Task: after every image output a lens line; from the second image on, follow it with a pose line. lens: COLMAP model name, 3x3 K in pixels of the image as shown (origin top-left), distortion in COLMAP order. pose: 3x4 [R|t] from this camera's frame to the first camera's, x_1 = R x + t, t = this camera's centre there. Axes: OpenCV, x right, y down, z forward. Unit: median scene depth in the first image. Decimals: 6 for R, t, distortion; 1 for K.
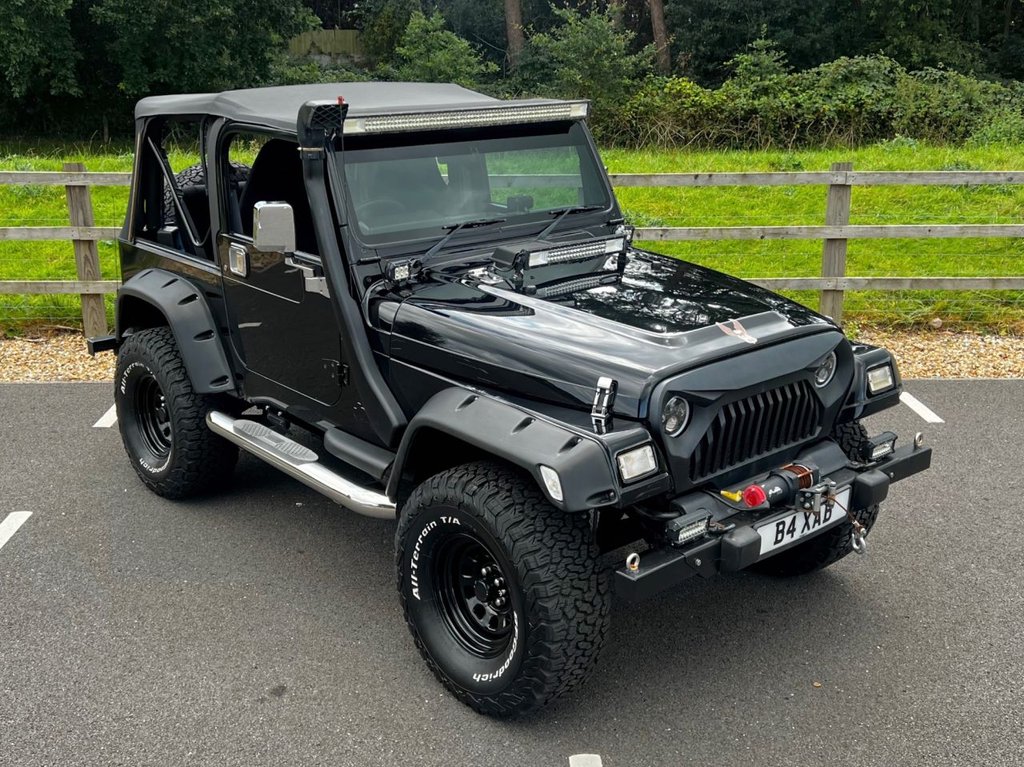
lens RADIAL K [[1046.1, 0, 483.6], [0, 1046.1, 374.5], [0, 0, 1]] dist [0.075902, -0.124141]
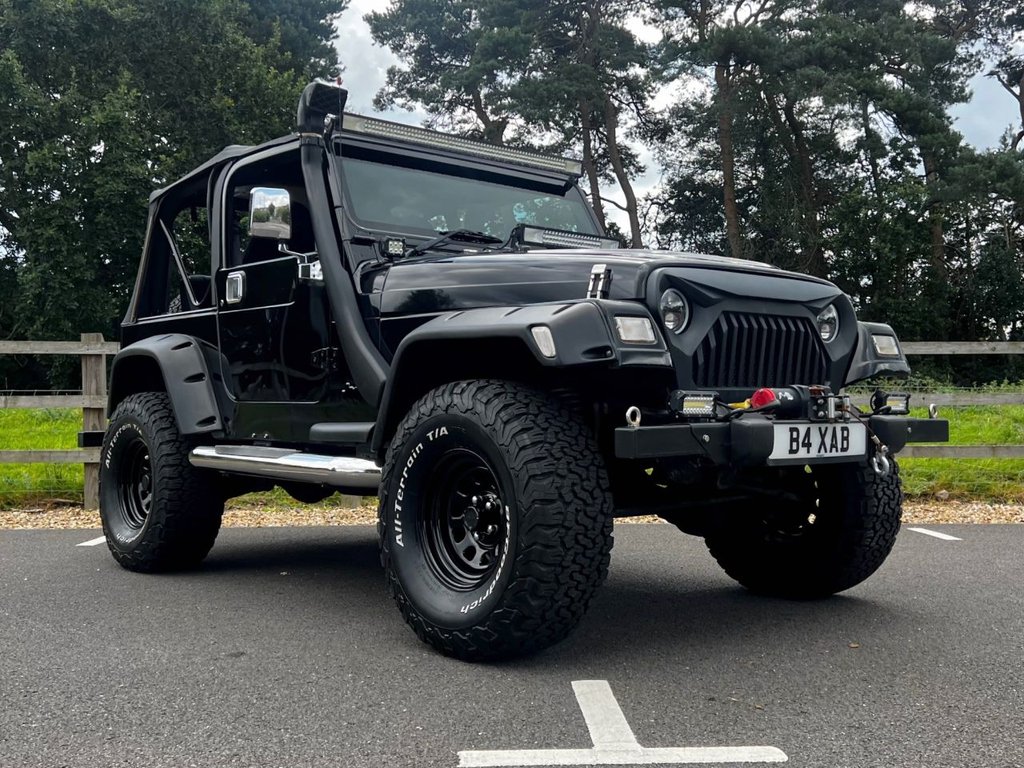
lens RADIAL K [[1007.0, 0, 529.7], [0, 1007.0, 408.2], [0, 0, 1]] dist [0.066495, -0.067180]
pose [[0.999669, -0.003165, 0.025516, 0.026142], [0.010675, 0.953918, -0.299877, 0.373418], [-0.023391, 0.300050, 0.953637, 0.146572]]
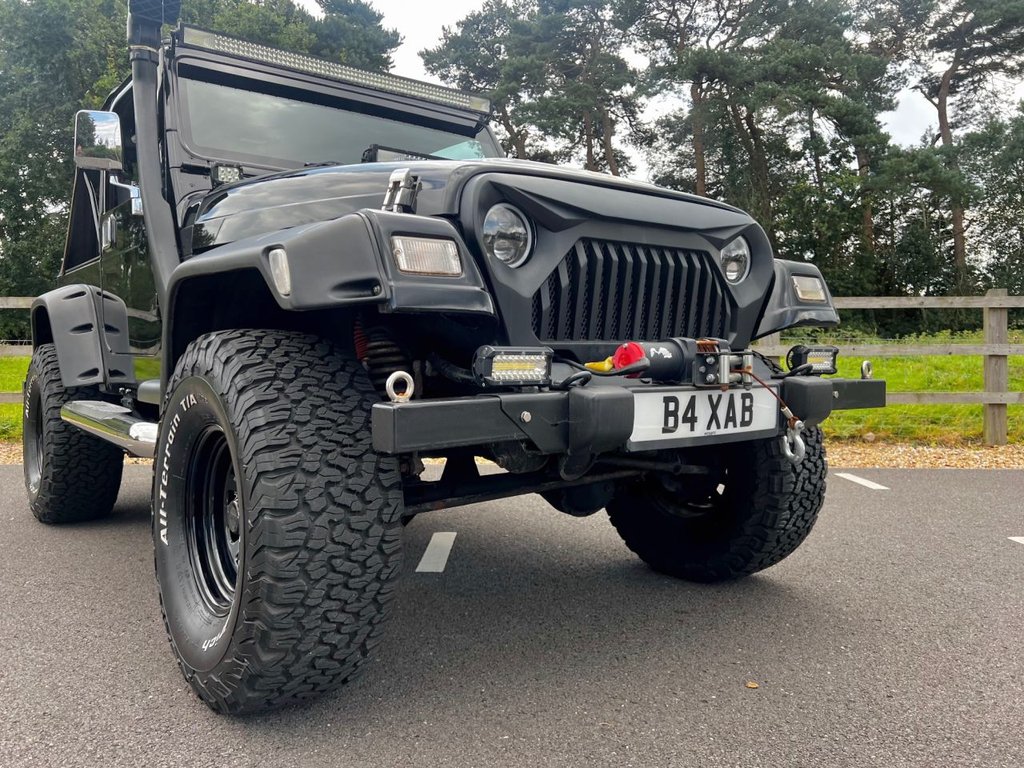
lens RADIAL K [[741.6, 0, 512.0], [0, 741.6, 384.0], [0, 0, 1]] dist [0.034717, -0.002713]
pose [[0.999476, 0.000908, -0.032361, 0.189205], [-0.009307, 0.965470, -0.260350, 0.246301], [0.031007, 0.260514, 0.964972, 0.519377]]
